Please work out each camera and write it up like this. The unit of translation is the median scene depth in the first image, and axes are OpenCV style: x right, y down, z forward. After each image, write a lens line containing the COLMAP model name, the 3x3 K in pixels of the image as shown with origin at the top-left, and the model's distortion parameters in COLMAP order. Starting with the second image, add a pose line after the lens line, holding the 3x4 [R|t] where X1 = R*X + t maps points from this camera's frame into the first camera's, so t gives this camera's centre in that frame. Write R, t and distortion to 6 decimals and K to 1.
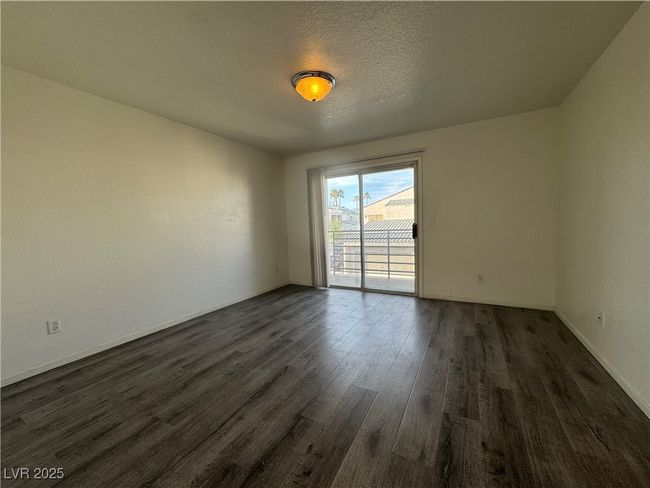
lens RADIAL K [[259.2, 0, 328.8], [0, 259.2, 244.4], [0, 0, 1]] dist [-0.000769, -0.000174]
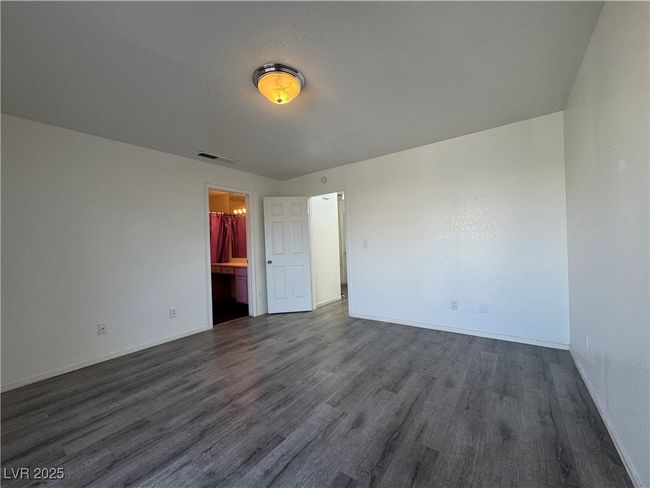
lens RADIAL K [[259.2, 0, 327.8], [0, 259.2, 243.5], [0, 0, 1]] dist [-0.000769, -0.000174]
pose [[-0.988992, 0.069228, 0.130777, -0.255095], [0.080646, 0.993186, 0.084125, -0.136667], [-0.124062, 0.093745, -0.987836, 1.618739]]
